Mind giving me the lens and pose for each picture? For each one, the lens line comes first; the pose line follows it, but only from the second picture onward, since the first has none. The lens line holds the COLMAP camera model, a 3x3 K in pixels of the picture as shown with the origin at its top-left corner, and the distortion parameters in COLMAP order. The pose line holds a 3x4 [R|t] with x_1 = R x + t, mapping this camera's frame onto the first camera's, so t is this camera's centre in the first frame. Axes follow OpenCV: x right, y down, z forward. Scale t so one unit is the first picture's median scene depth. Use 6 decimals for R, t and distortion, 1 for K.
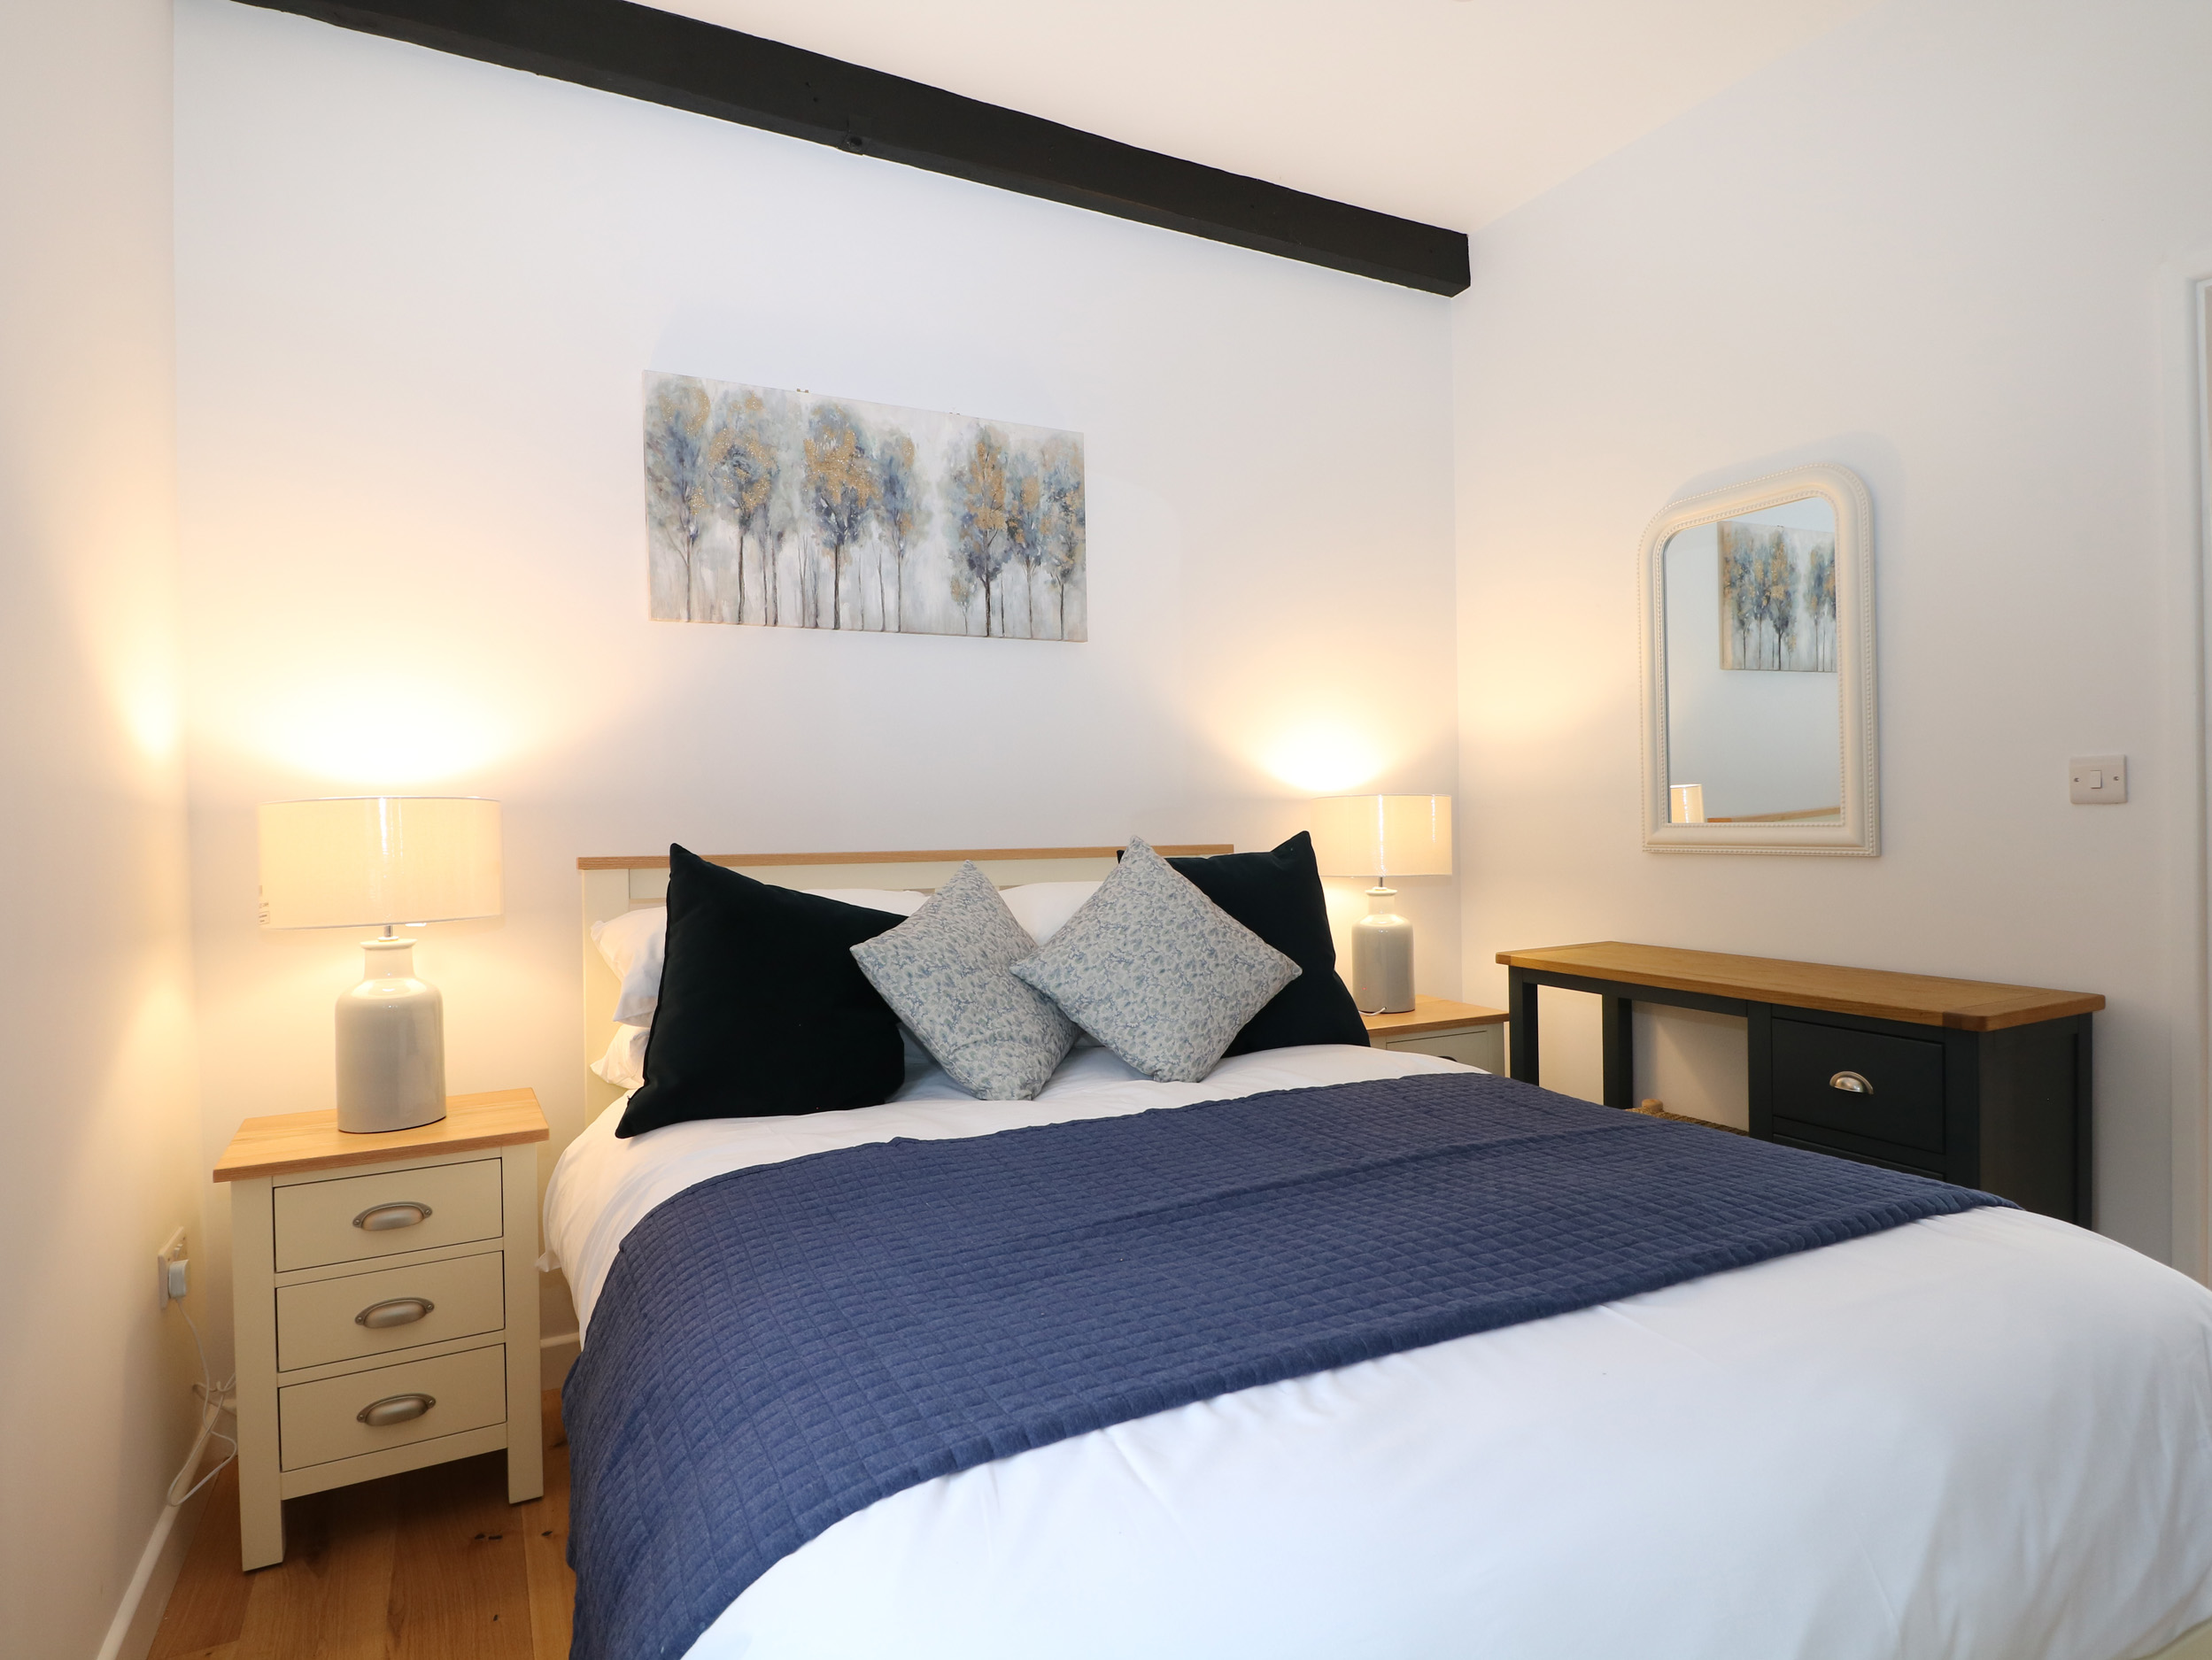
lens RADIAL K [[1182.2, 0, 1097.8], [0, 1182.2, 831.8], [0, 0, 1]] dist [0.000271, -0.012193]
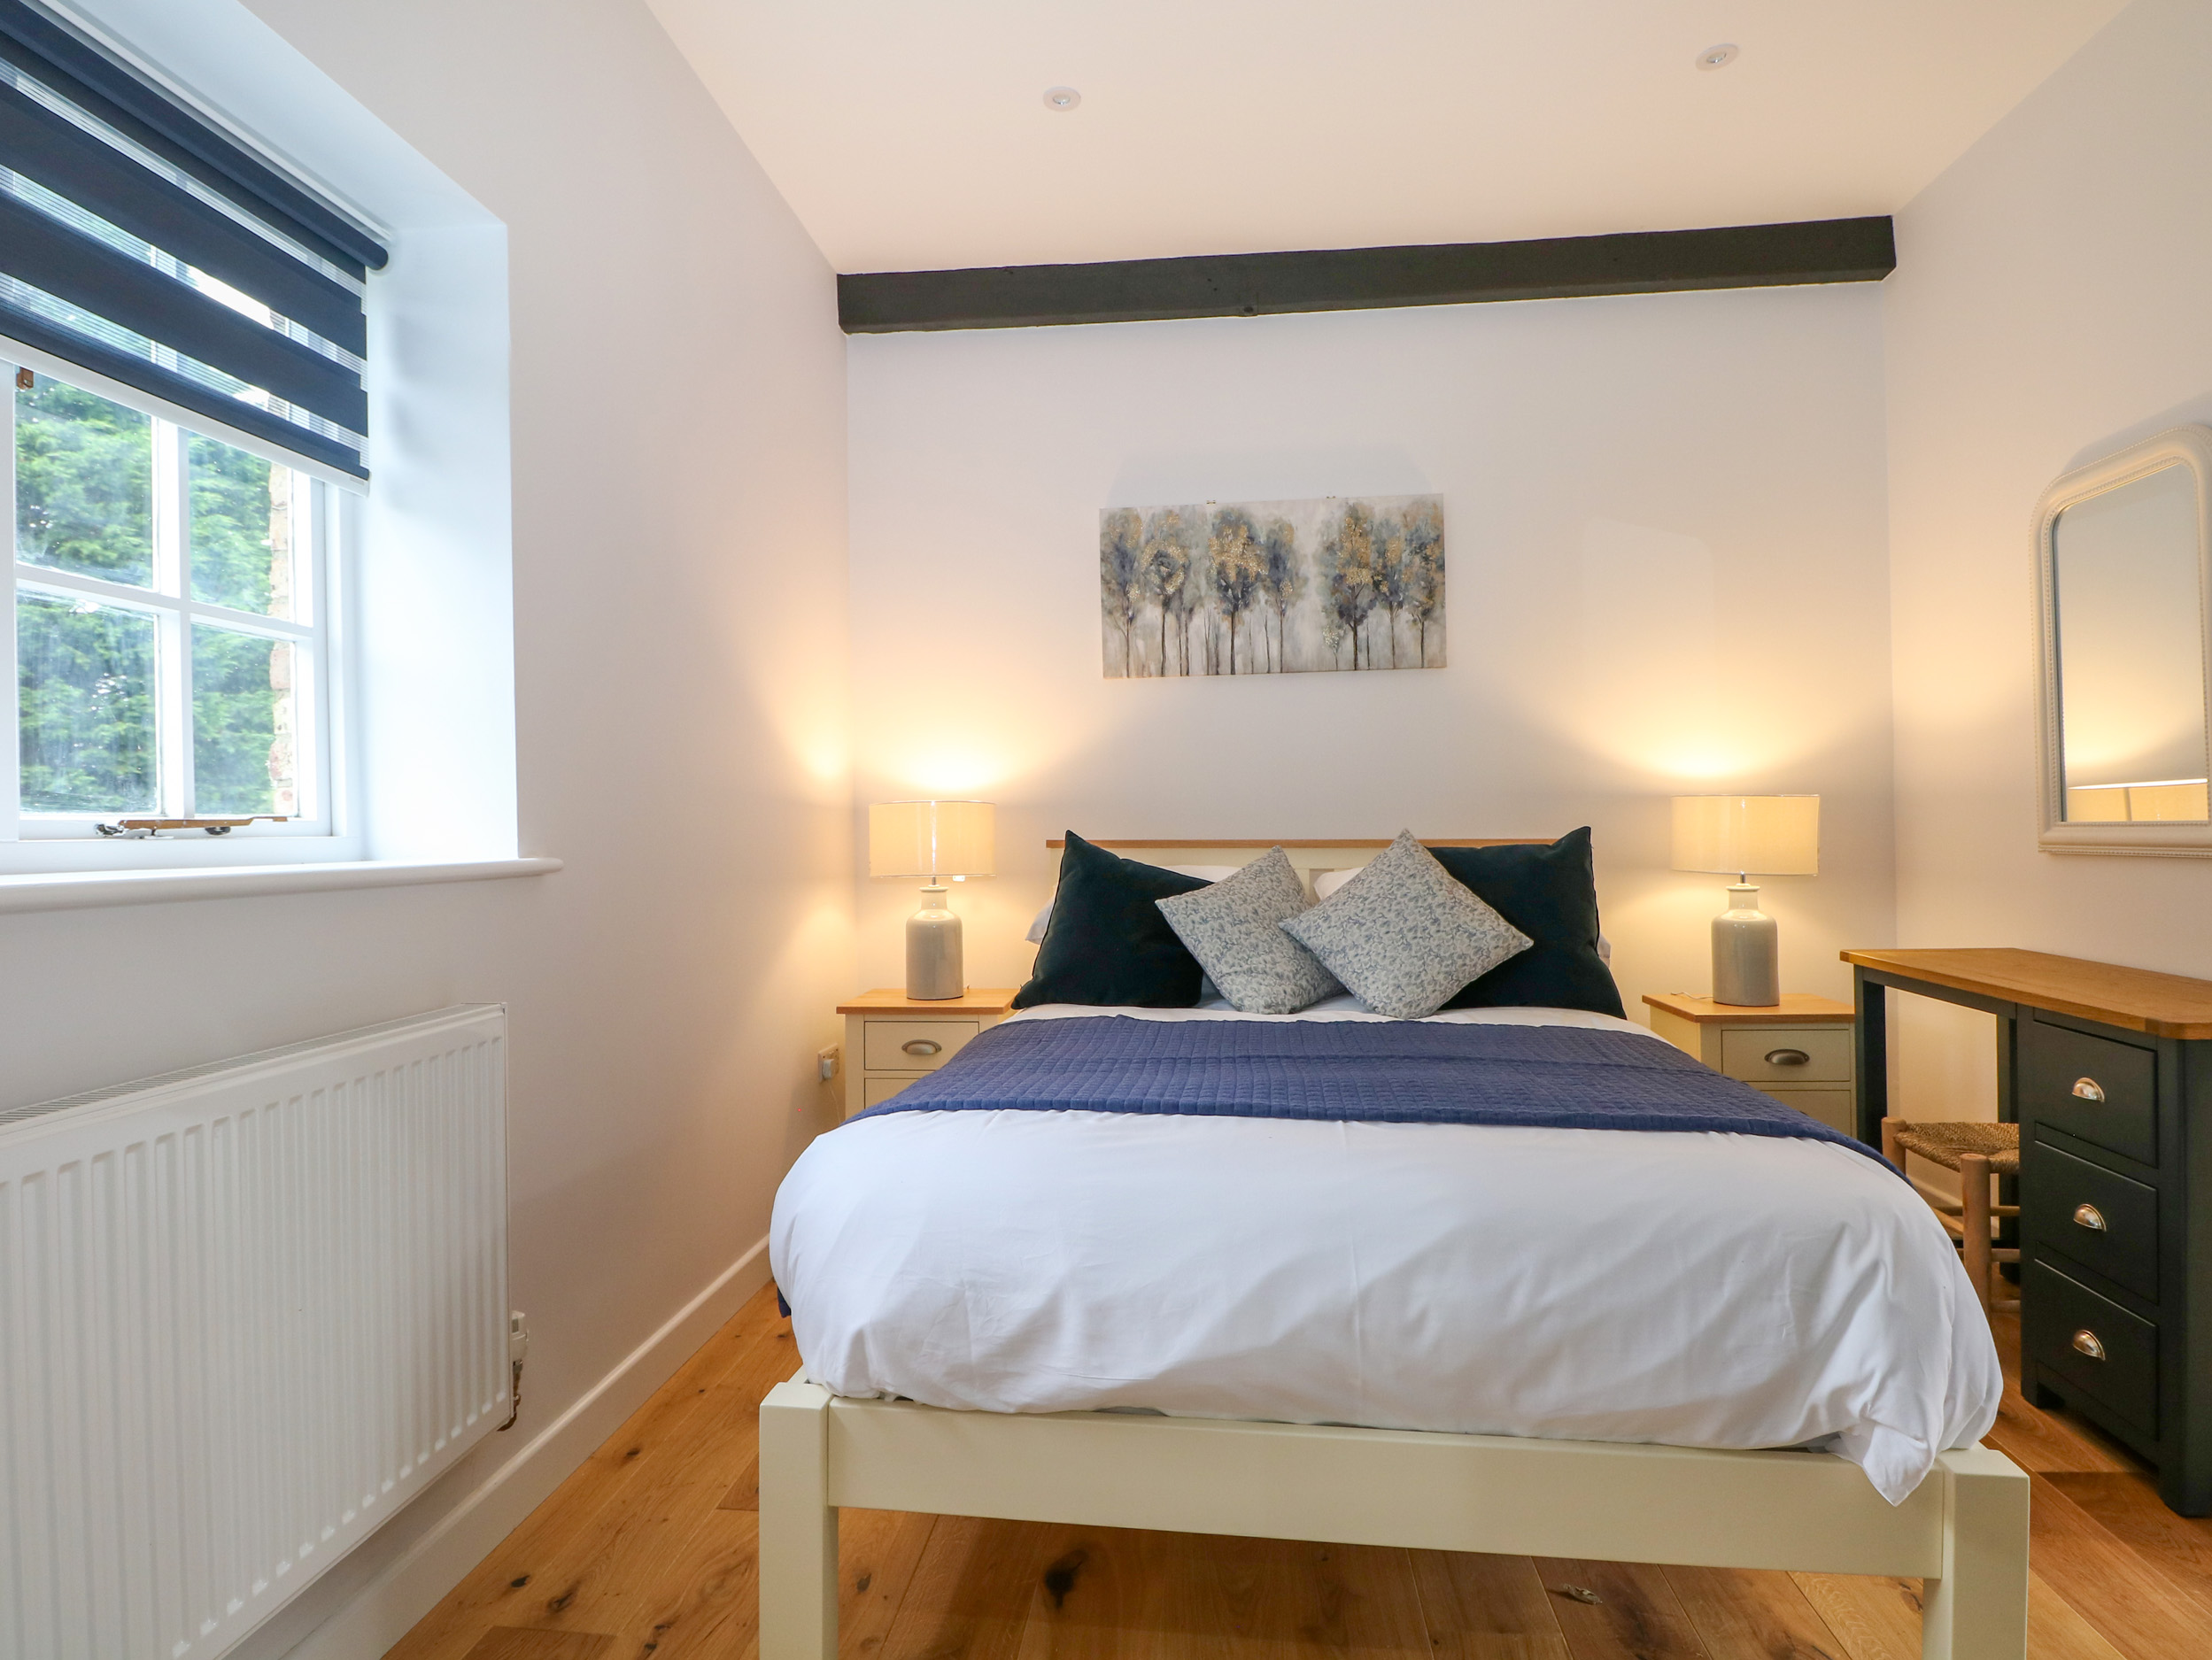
lens RADIAL K [[1160.9, 0, 1108.2], [0, 1160.9, 824.2], [0, 0, 1]] dist [-0.010303, -0.001373]
pose [[0.833781, 0.005395, -0.552068, 0.397398], [-0.009926, 0.999937, -0.005220, 0.007332], [0.552006, 0.009832, 0.833782, -0.180374]]
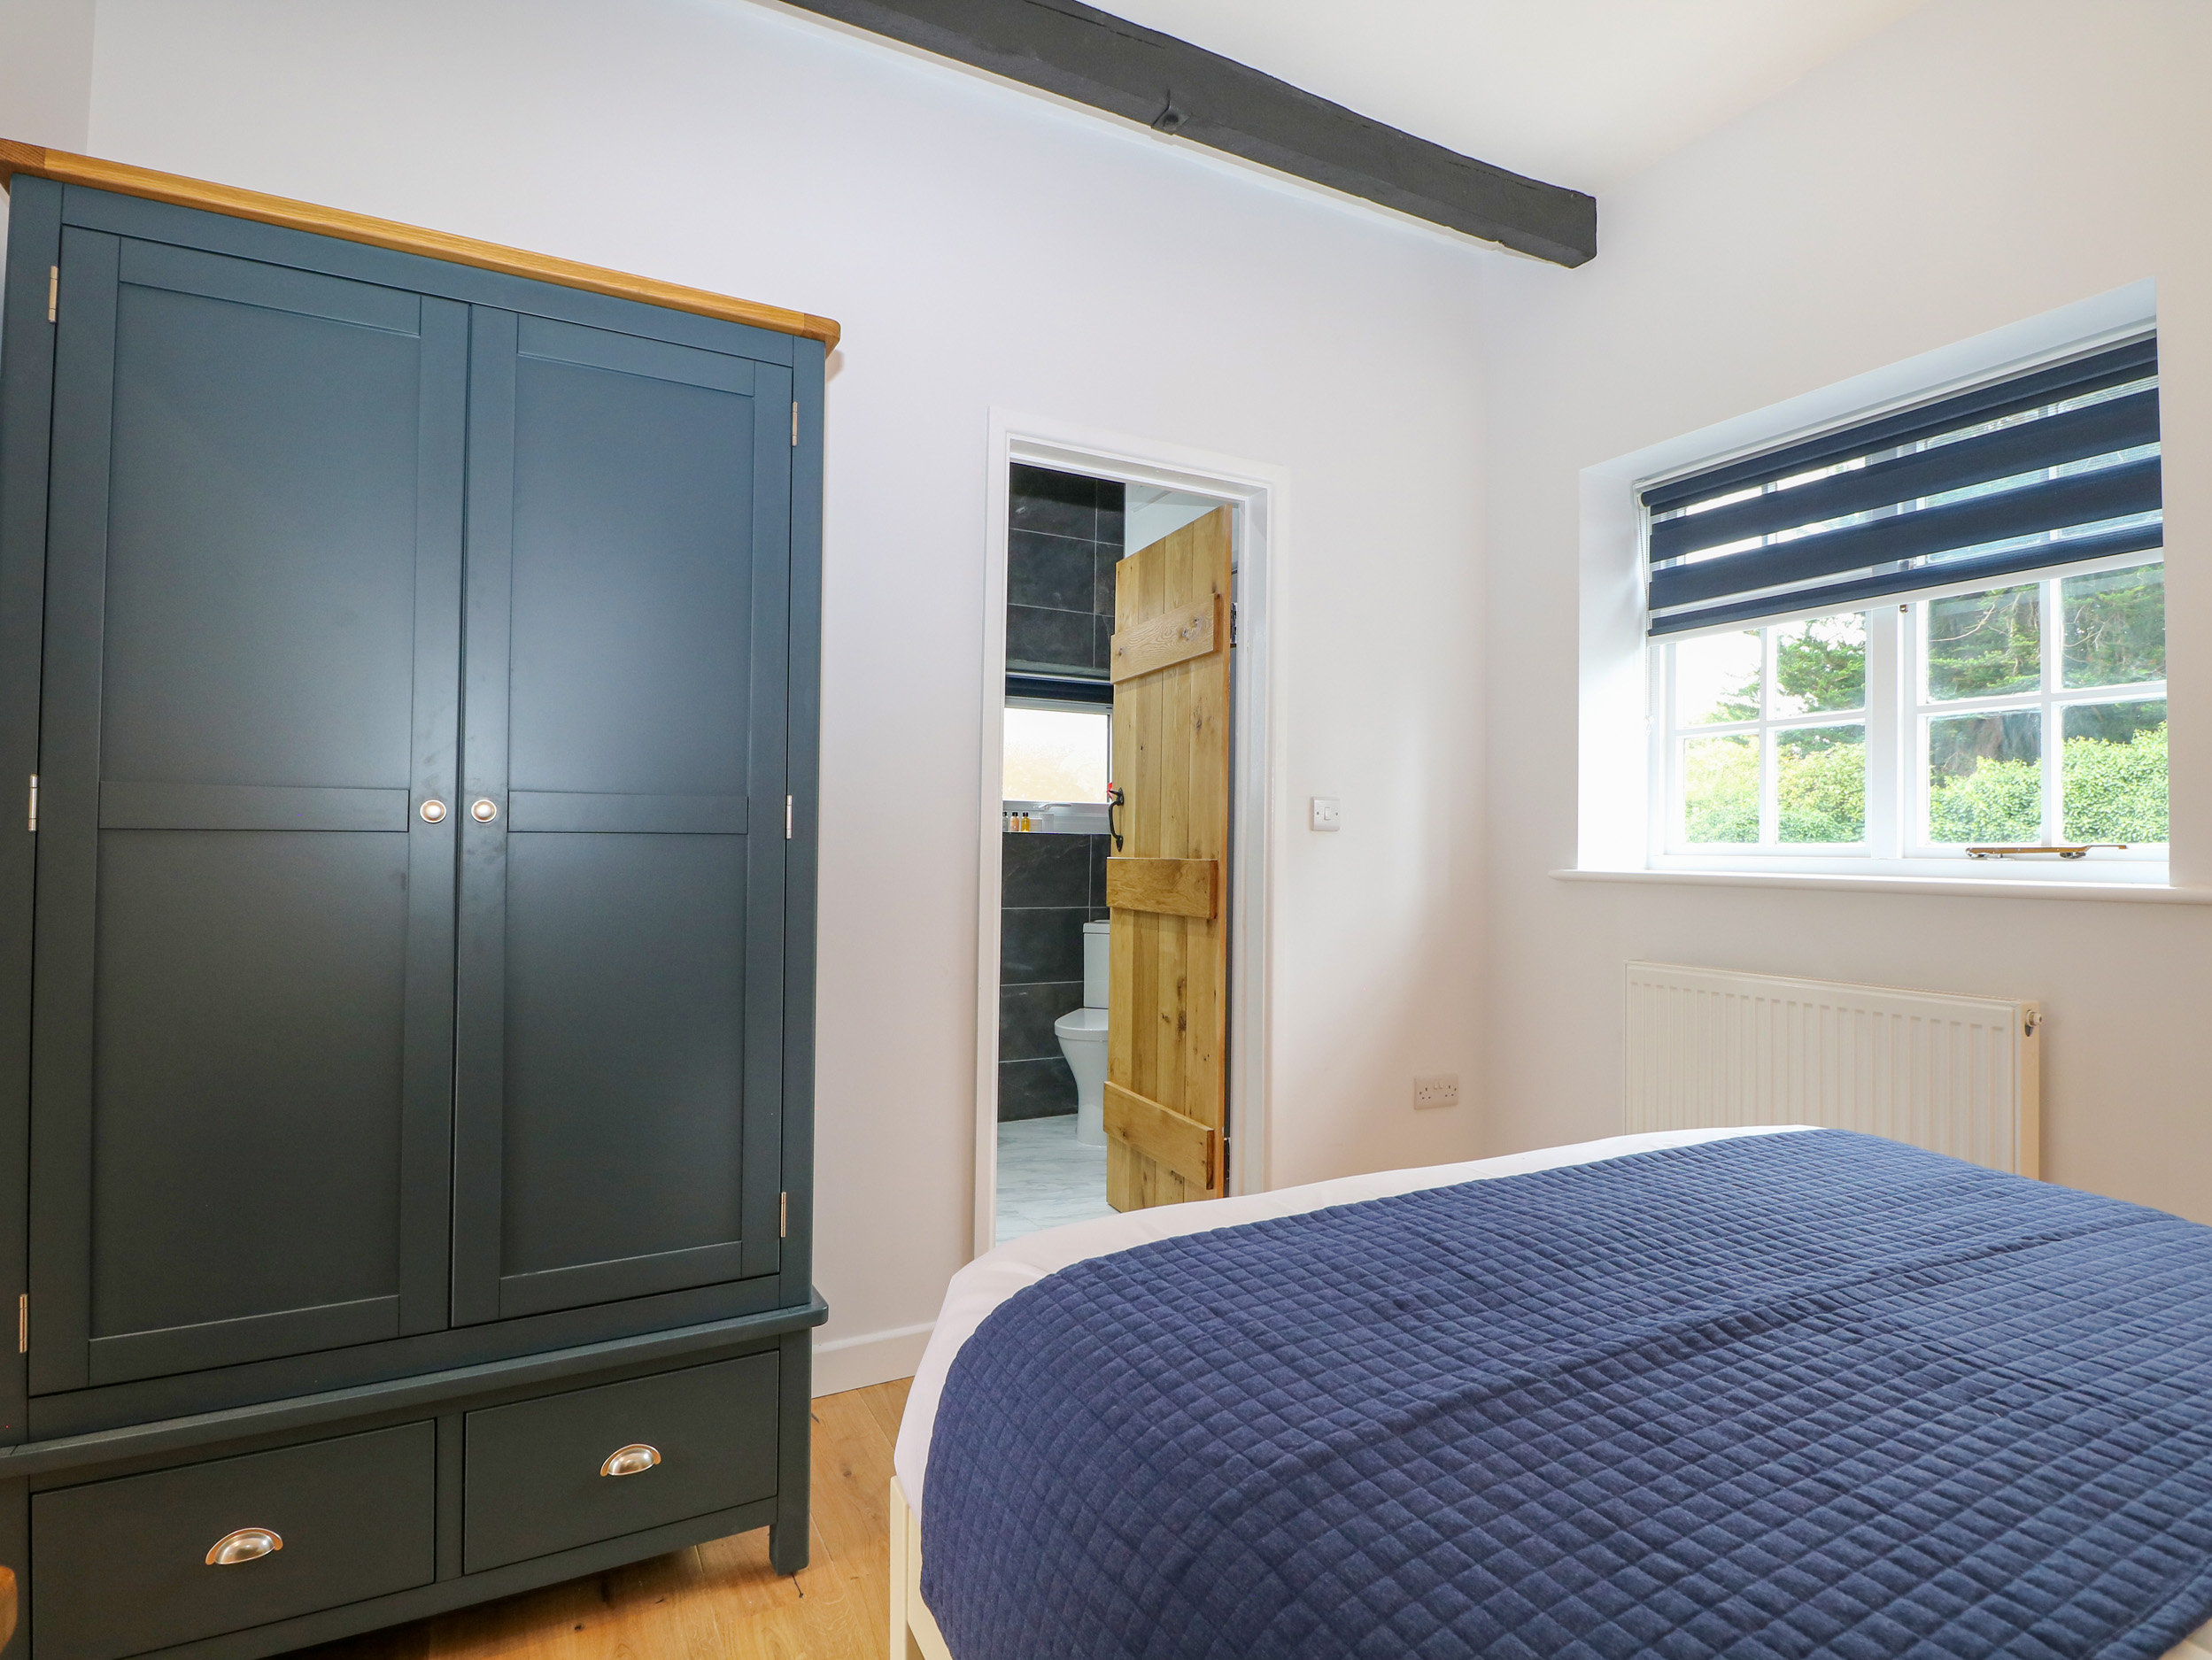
lens RADIAL K [[1160.9, 0, 1108.2], [0, 1160.9, 824.2], [0, 0, 1]] dist [-0.010303, -0.001373]
pose [[-0.999921, 0.012345, 0.002563, 0.360290], [0.012339, 0.999921, -0.002580, -0.017486], [-0.002594, -0.002549, -0.999993, 0.949441]]
